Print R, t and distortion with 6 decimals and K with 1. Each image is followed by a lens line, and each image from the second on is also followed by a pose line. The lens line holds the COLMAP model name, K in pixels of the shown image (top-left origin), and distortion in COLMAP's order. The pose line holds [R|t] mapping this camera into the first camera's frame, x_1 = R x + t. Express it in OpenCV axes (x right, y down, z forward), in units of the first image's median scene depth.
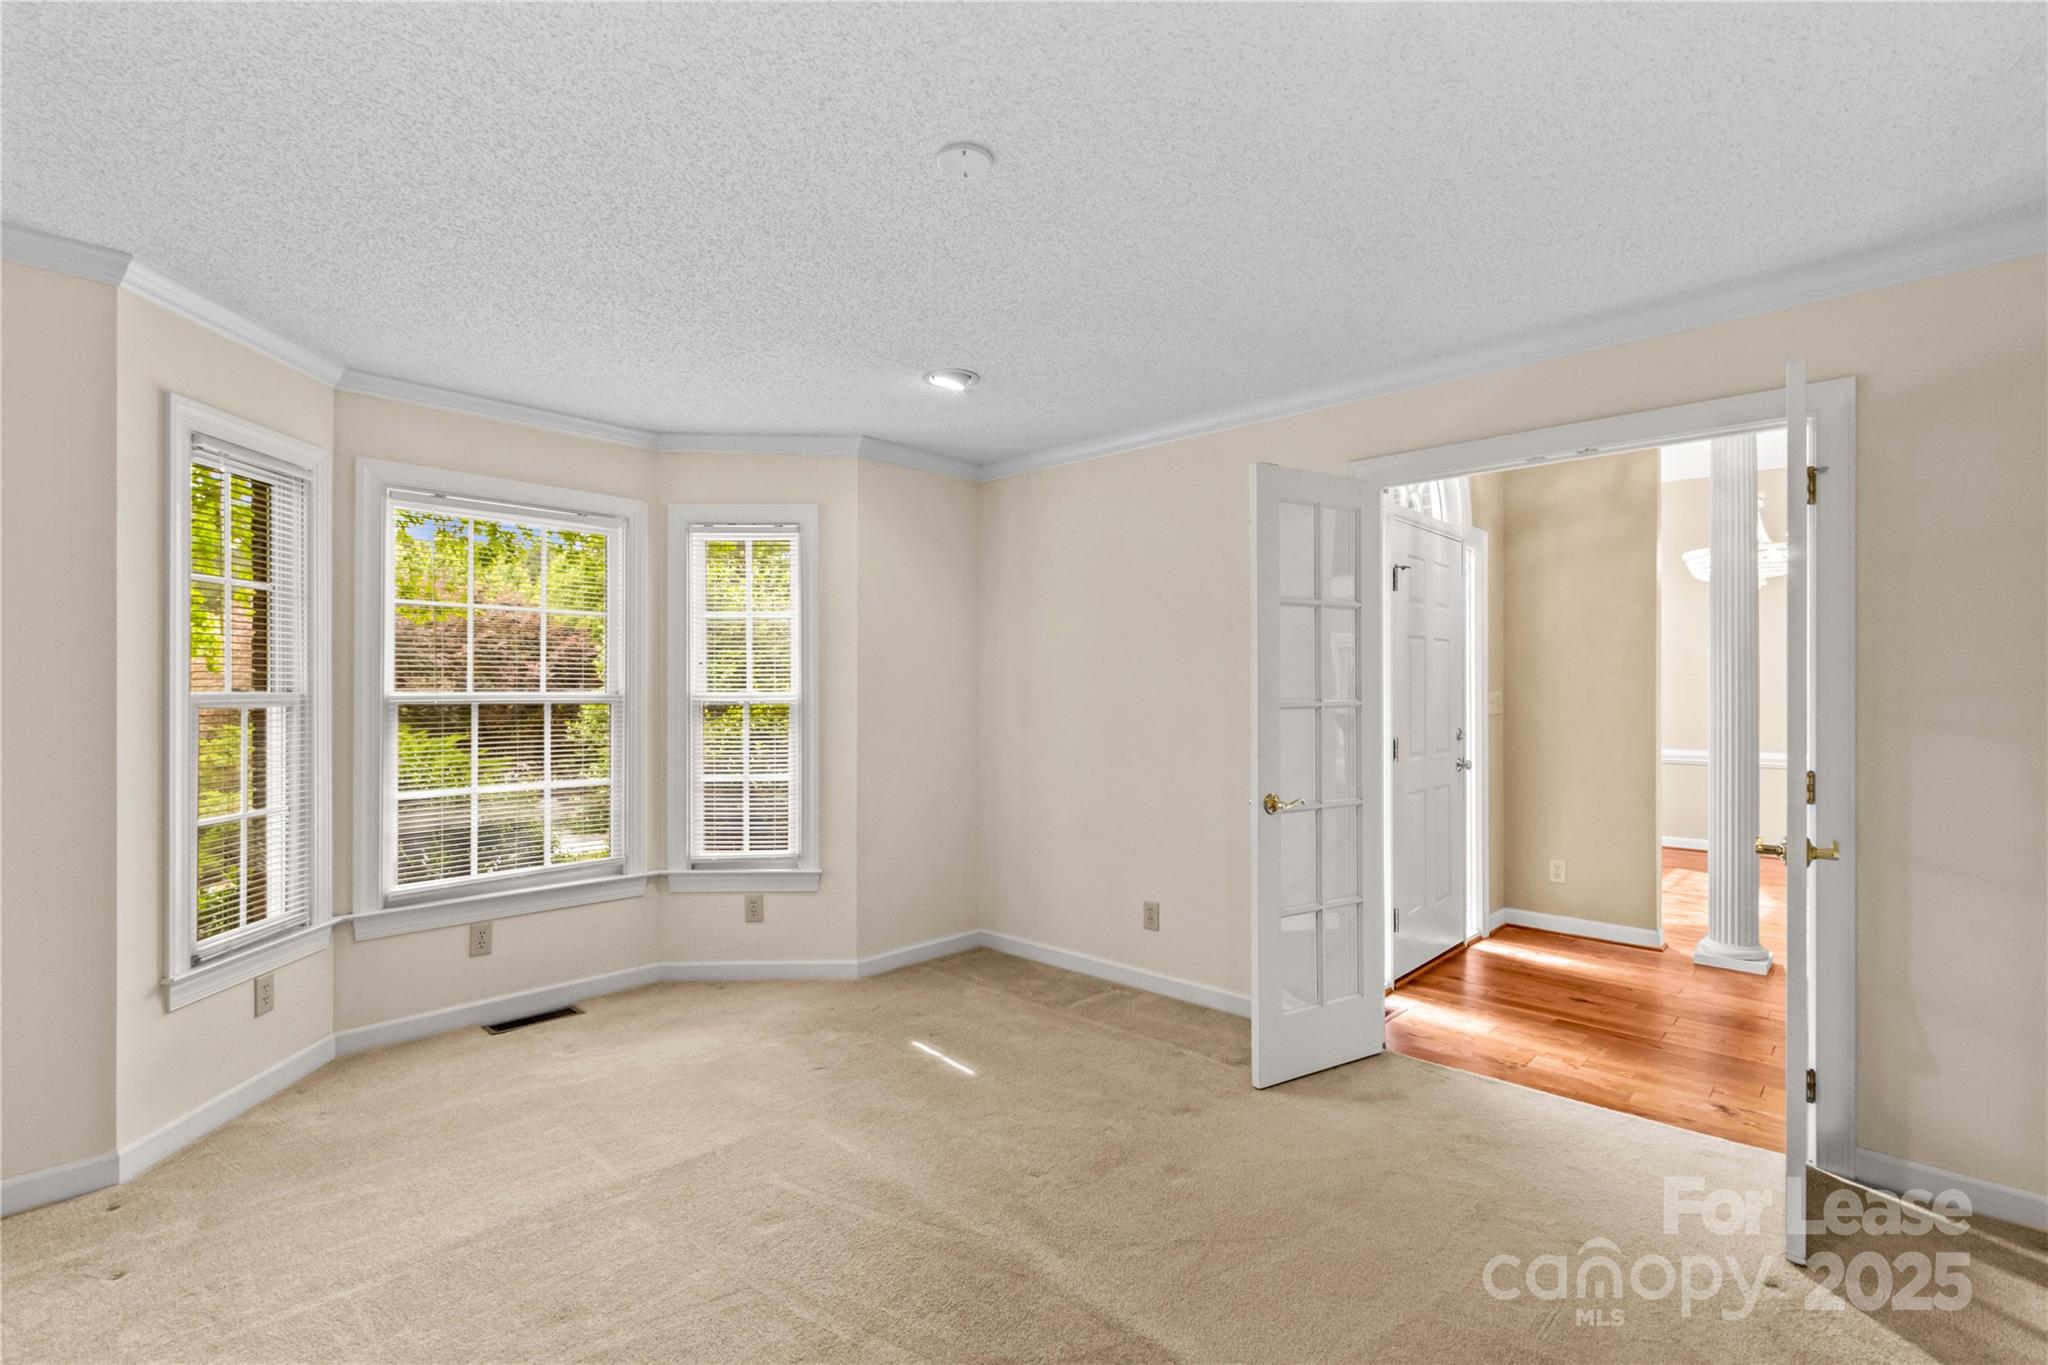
lens RADIAL K [[962.2, 0, 1019.5], [0, 962.2, 692.8], [0, 0, 1]] dist [0.004454, -0.000857]
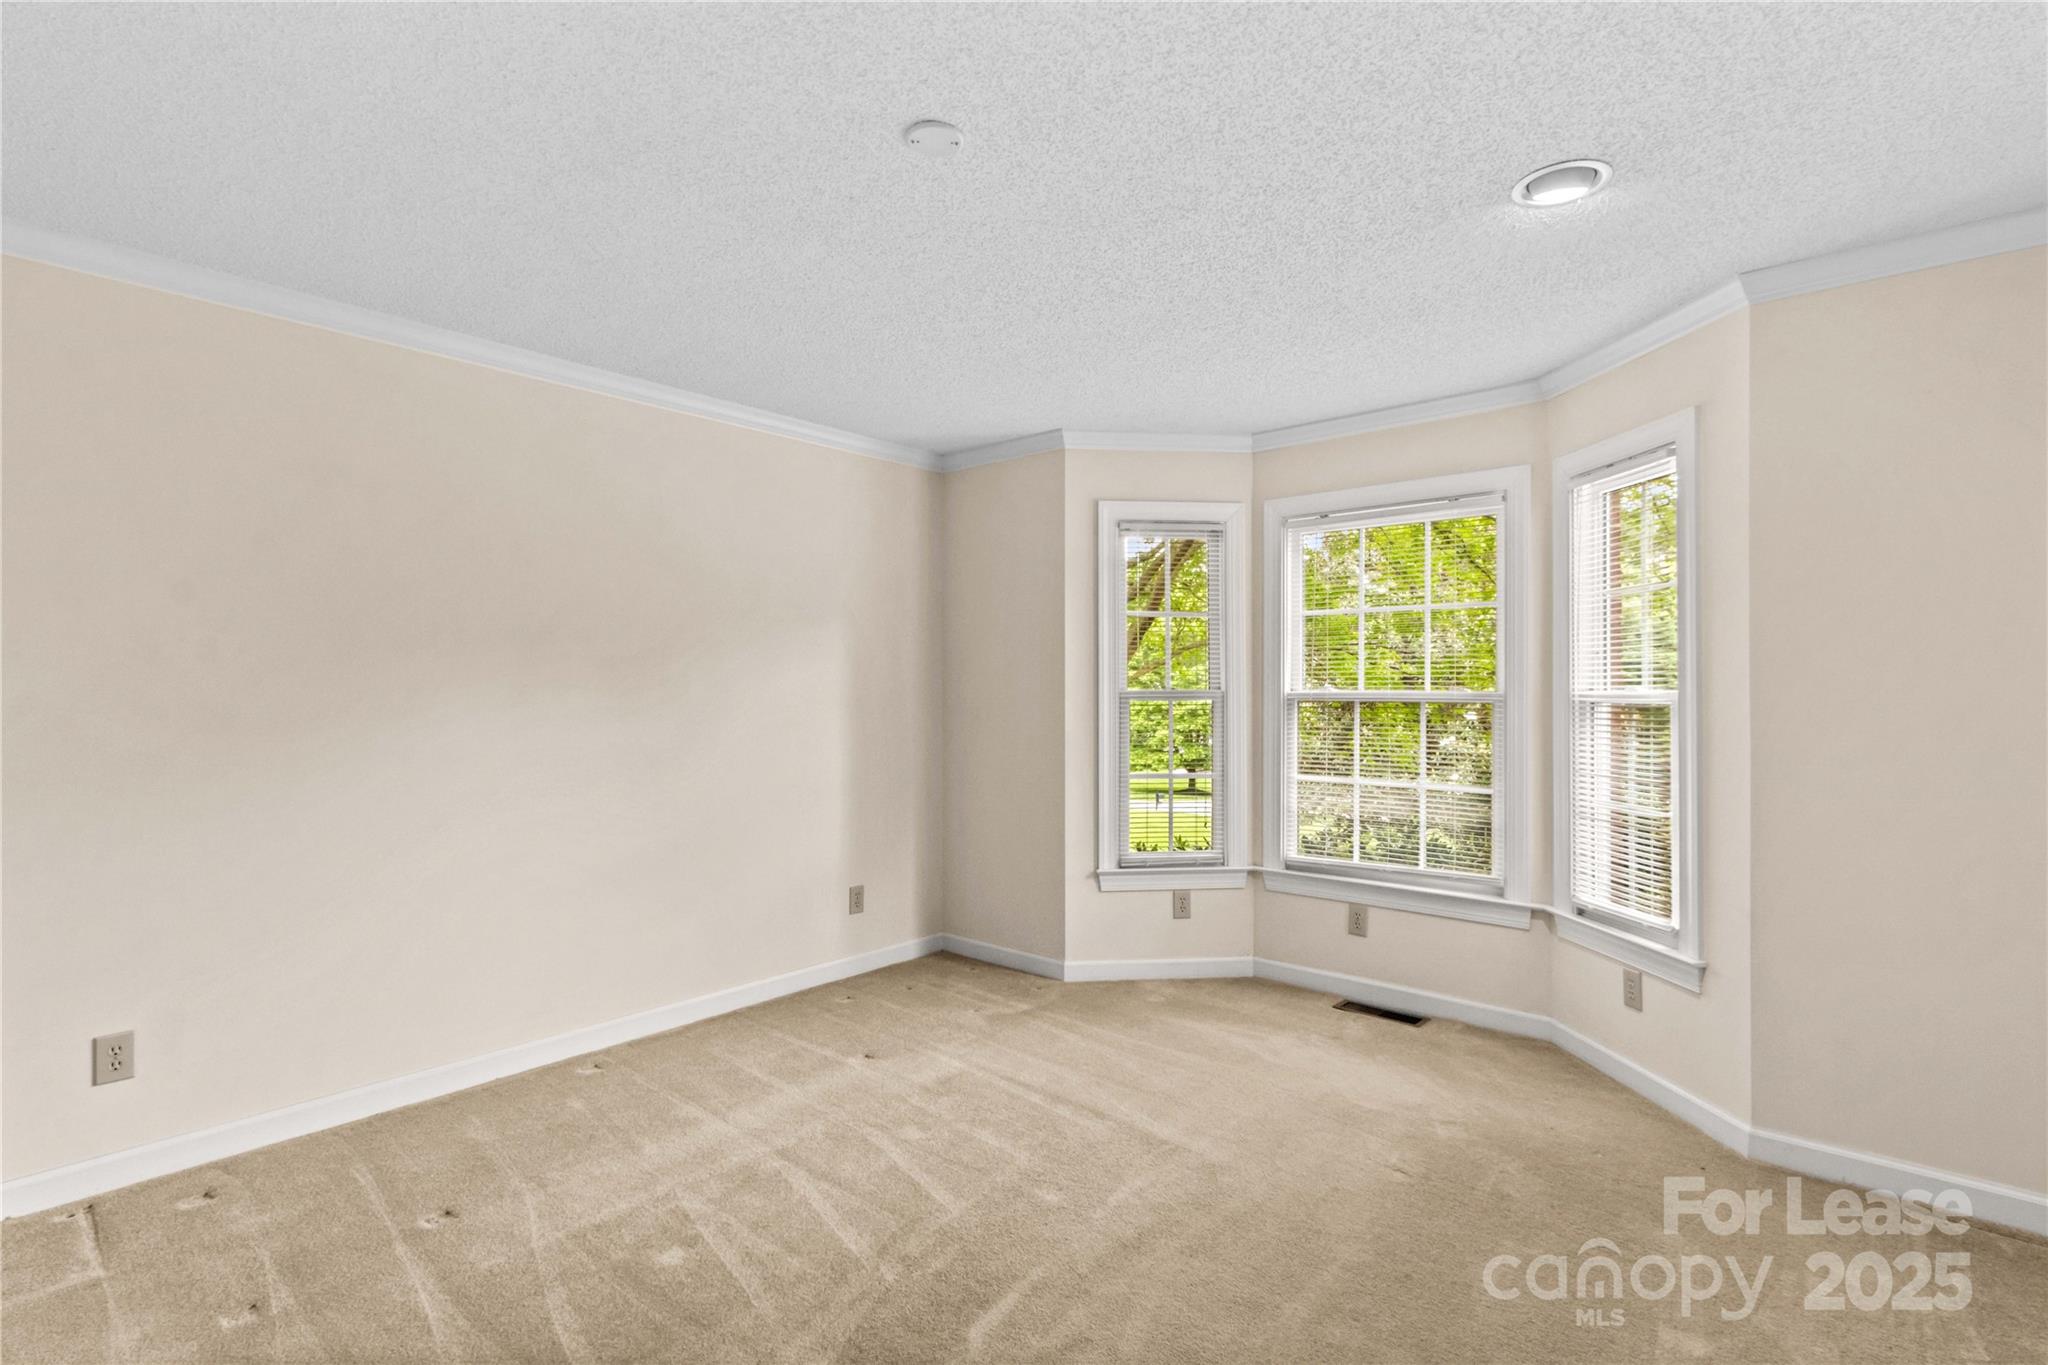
lens RADIAL K [[962.2, 0, 1019.5], [0, 962.2, 692.8], [0, 0, 1]] dist [0.004454, -0.000857]
pose [[0.022985, 0.004969, -0.999723, 0.523327], [-0.001511, 0.999987, 0.004935, -0.002623], [0.999735, 0.001397, 0.022993, 0.621586]]
